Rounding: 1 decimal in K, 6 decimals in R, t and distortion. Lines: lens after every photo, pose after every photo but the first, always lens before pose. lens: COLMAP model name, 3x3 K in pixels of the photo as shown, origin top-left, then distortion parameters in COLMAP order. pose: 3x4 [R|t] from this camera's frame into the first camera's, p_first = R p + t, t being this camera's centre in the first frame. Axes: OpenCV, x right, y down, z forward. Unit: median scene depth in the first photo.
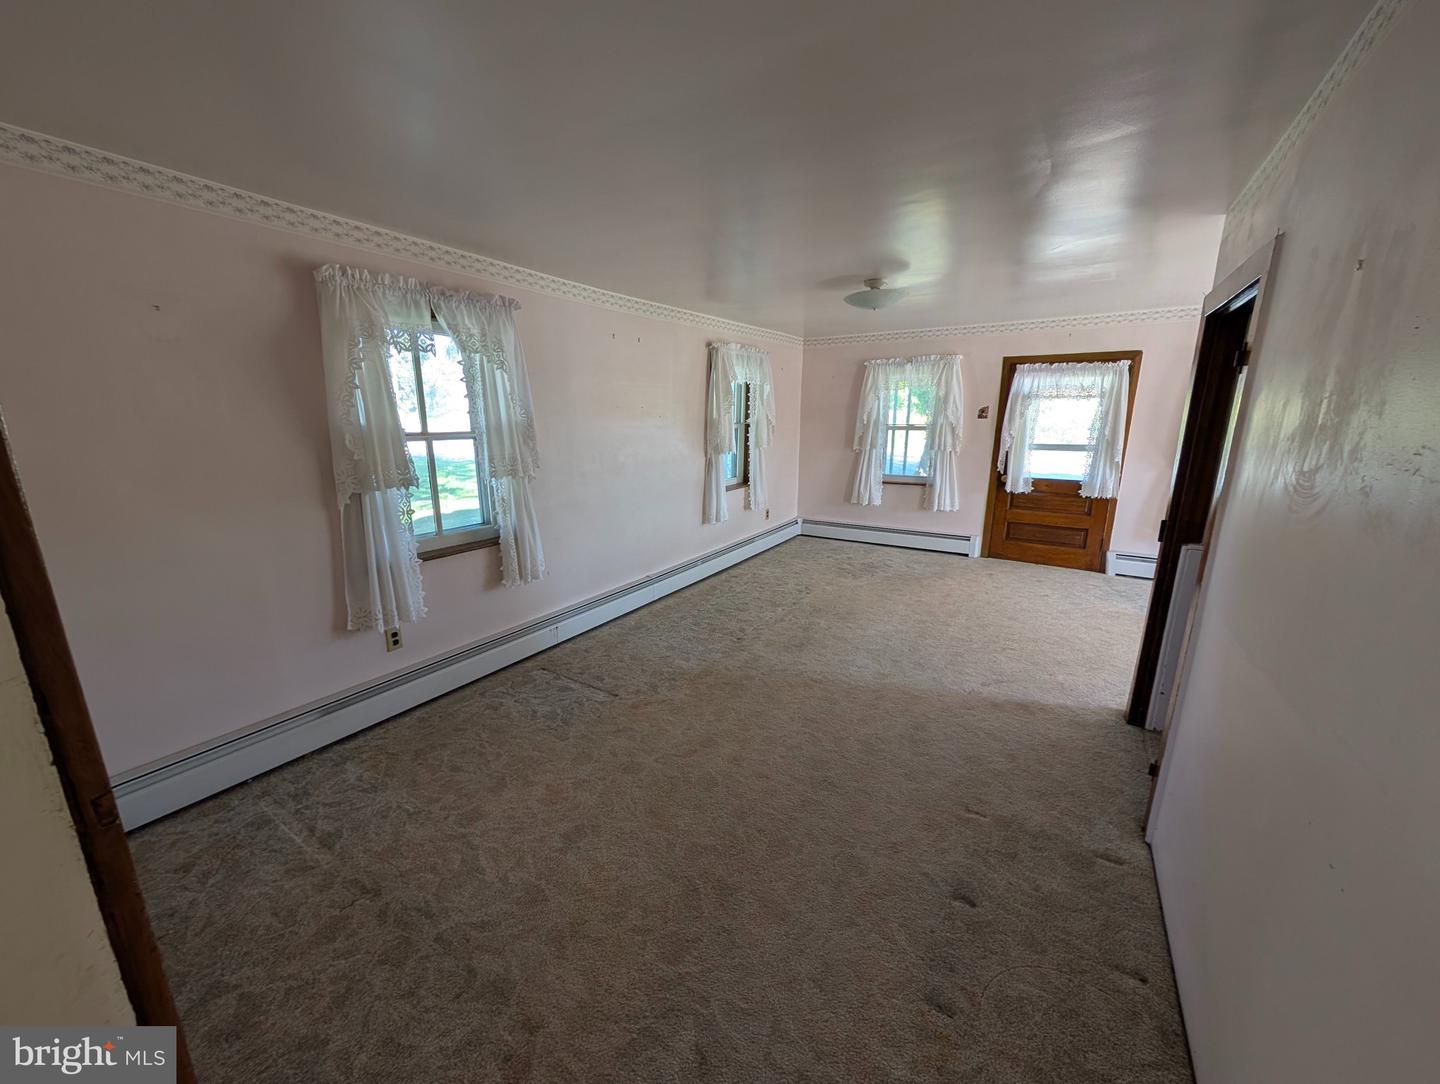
lens RADIAL K [[543.0, 0, 720.0], [0, 543.0, 542.0], [0, 0, 1]] dist [-0.000802, 0.000014]
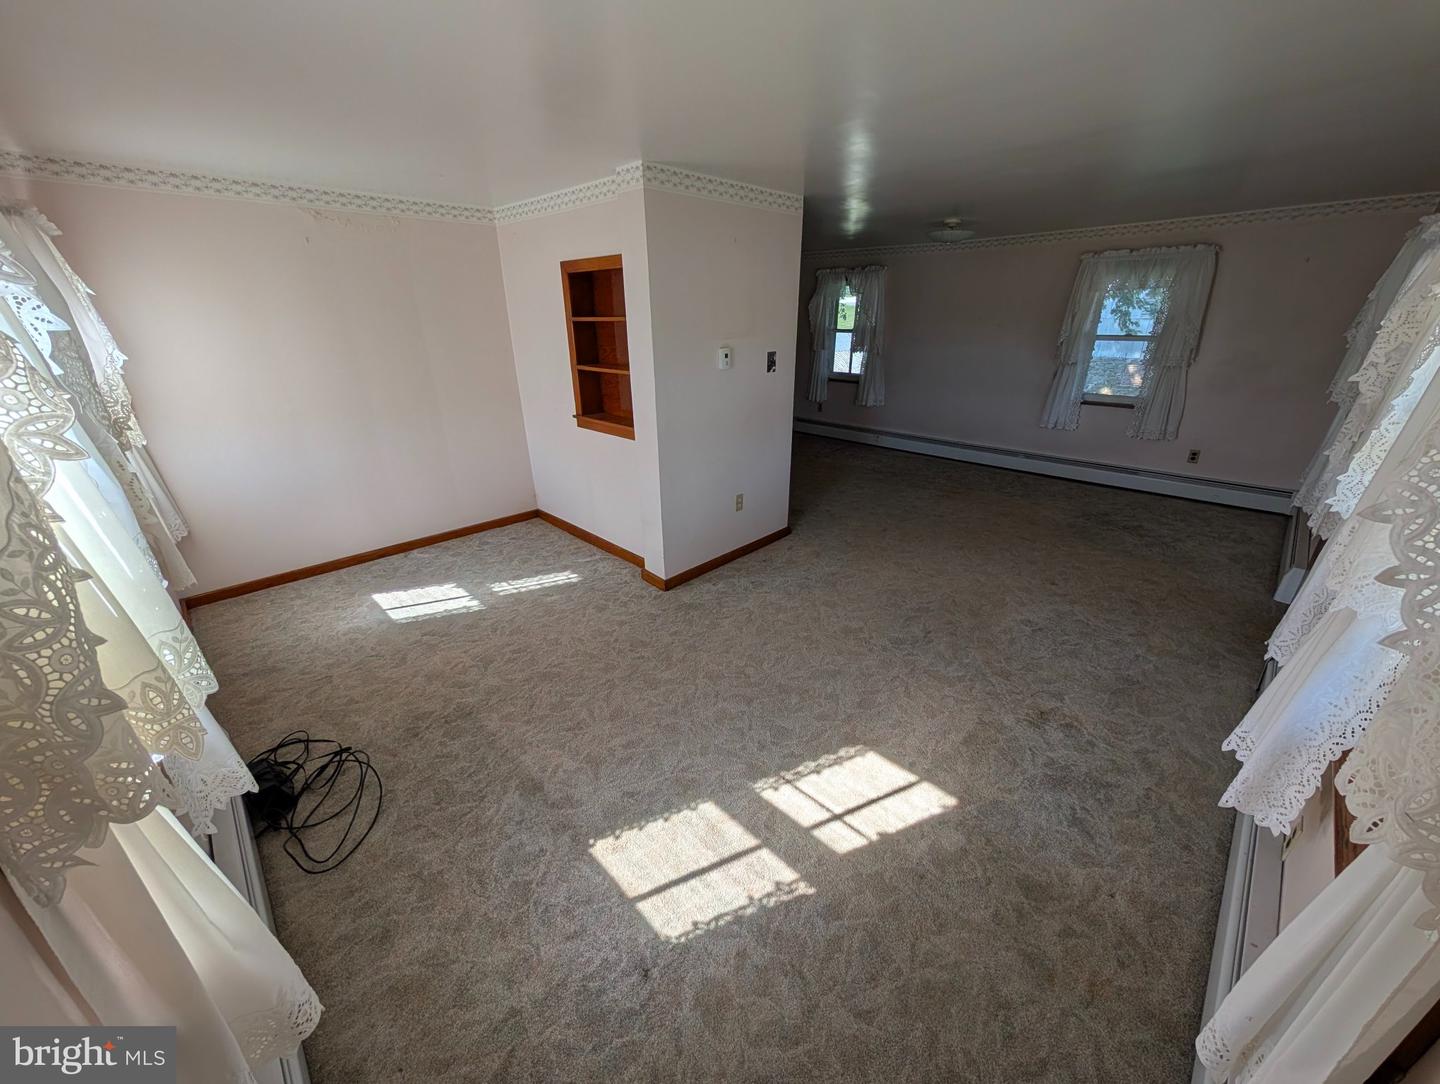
lens RADIAL K [[543.0, 0, 720.0], [0, 543.0, 542.0], [0, 0, 1]] dist [-0.000802, 0.000014]
pose [[-0.217038, 0.385825, -0.896679, 1.243669], [-0.215848, 0.876869, 0.429546, -0.164510], [0.952000, 0.286775, -0.107035, 0.558306]]
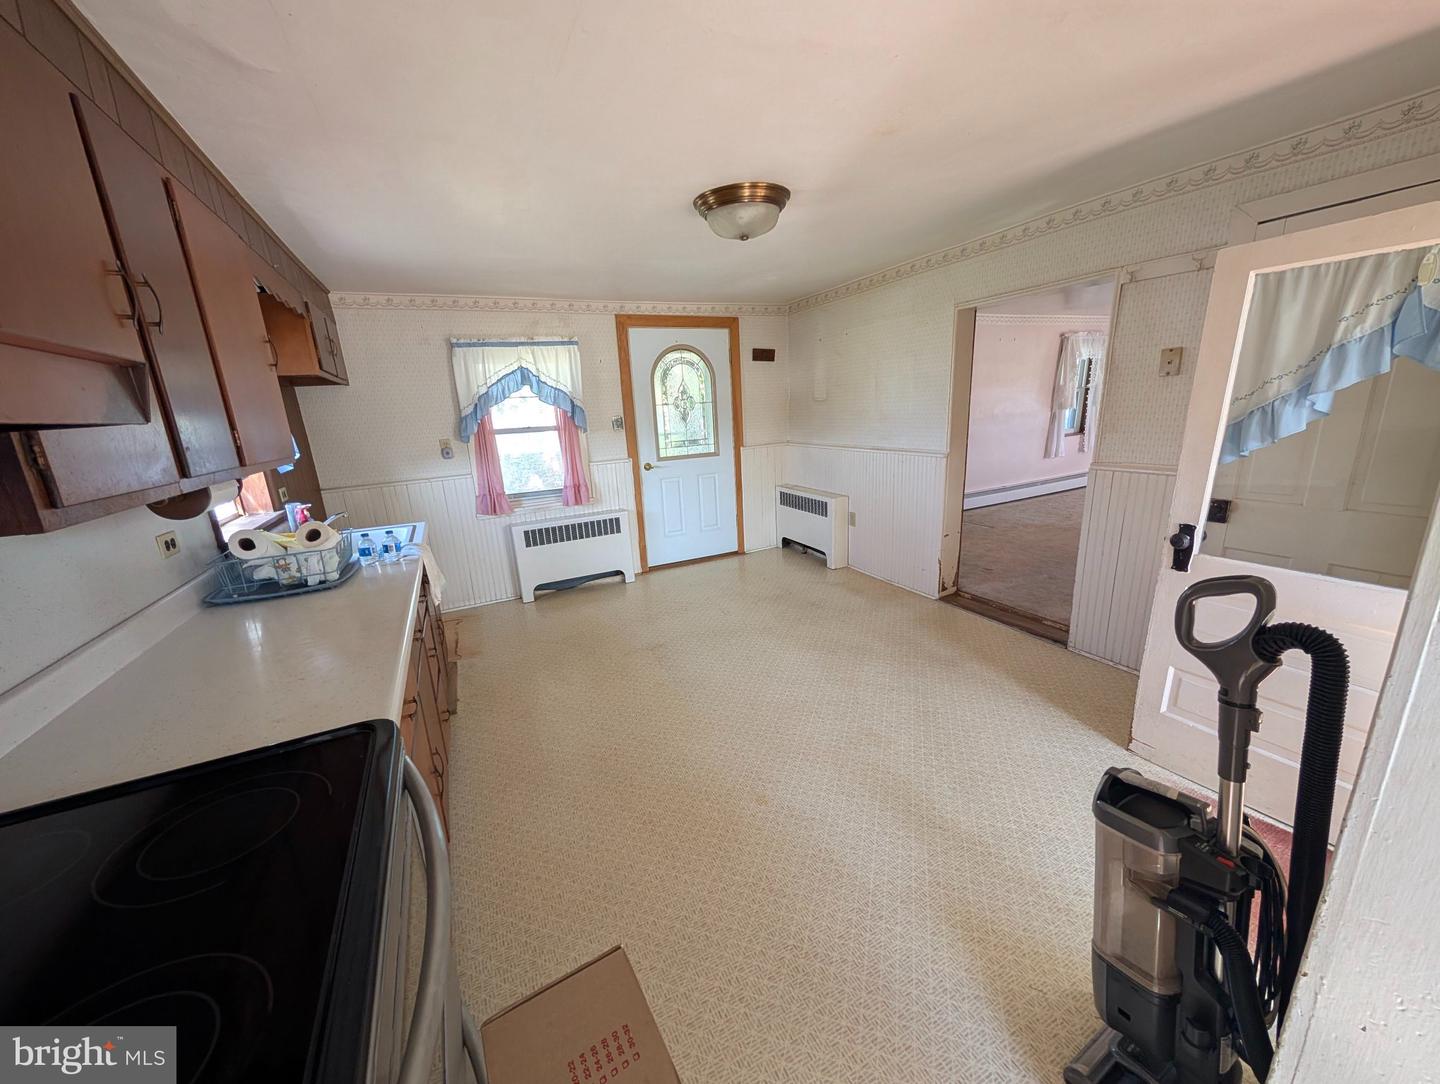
lens RADIAL K [[543.0, 0, 720.0], [0, 543.0, 542.0], [0, 0, 1]] dist [-0.000802, 0.000014]
pose [[0.862355, 0.082601, -0.499521, -0.036623], [-0.065500, 0.996512, 0.051707, 0.178881], [0.502050, -0.011871, 0.864757, -0.733072]]
